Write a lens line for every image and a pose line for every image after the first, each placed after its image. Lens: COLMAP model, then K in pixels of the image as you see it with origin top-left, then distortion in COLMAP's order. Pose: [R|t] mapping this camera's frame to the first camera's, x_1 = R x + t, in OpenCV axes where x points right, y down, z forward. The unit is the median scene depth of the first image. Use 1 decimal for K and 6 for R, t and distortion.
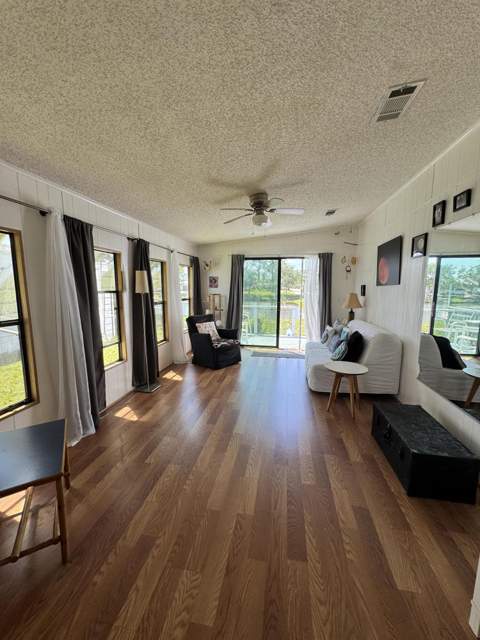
lens RADIAL K [[253.0, 0, 240.9], [0, 253.0, 319.1], [0, 0, 1]] dist [-0.002277, 0.000074]
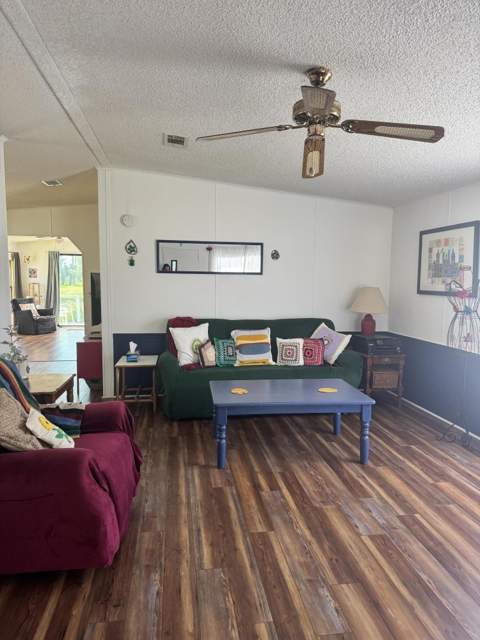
lens RADIAL K [[447.5, 0, 240.7], [0, 447.5, 320.1], [0, 0, 1]] dist [0.004352, 0.000639]
pose [[0.947045, -0.026003, 0.320046, 0.149683], [0.039690, 0.998552, -0.036316, 0.206493], [-0.318638, 0.047095, 0.946706, -1.406620]]
